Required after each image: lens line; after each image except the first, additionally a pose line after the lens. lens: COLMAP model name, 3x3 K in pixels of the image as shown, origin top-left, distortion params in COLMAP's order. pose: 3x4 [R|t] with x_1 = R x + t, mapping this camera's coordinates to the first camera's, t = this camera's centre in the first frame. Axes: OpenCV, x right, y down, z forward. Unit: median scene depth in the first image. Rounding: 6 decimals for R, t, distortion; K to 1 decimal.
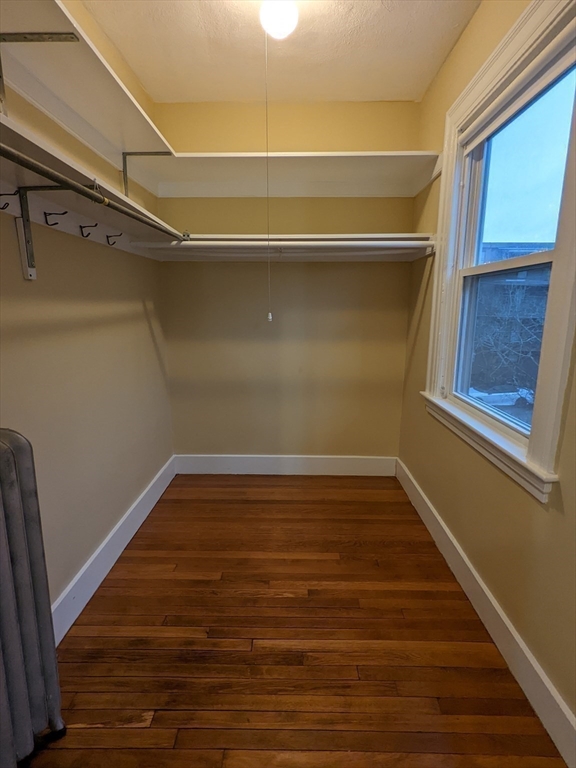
lens RADIAL K [[406.1, 0, 286.5], [0, 406.1, 388.1], [0, 0, 1]] dist [0.001018, 0.000917]
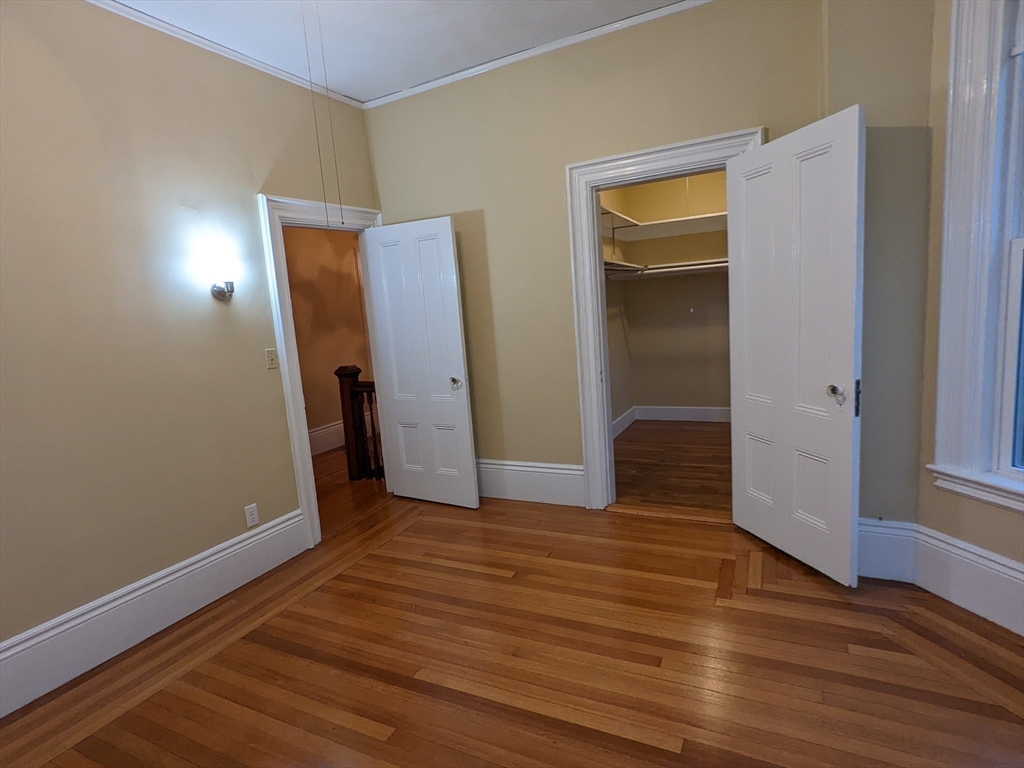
lens RADIAL K [[541.5, 0, 517.6], [0, 541.5, 387.1], [0, 0, 1]] dist [0.001018, 0.000917]
pose [[0.904707, -0.002933, -0.426024, 0.278578], [-0.014907, 0.999146, -0.038536, 0.271103], [0.425773, 0.041215, 0.903891, -1.502479]]
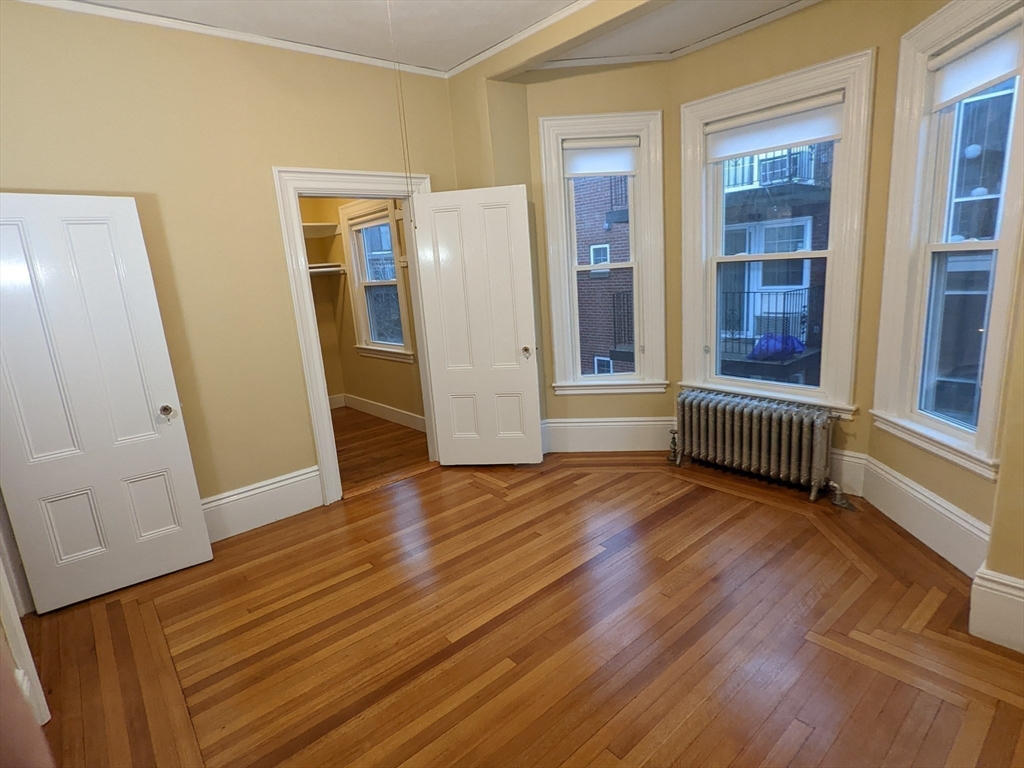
lens RADIAL K [[541.5, 0, 517.6], [0, 541.5, 387.1], [0, 0, 1]] dist [0.001018, 0.000917]
pose [[0.737327, -0.199774, 0.645321, -0.904312], [0.206780, 0.976163, 0.065933, 0.220769], [-0.643110, 0.084825, 0.761061, -1.623580]]
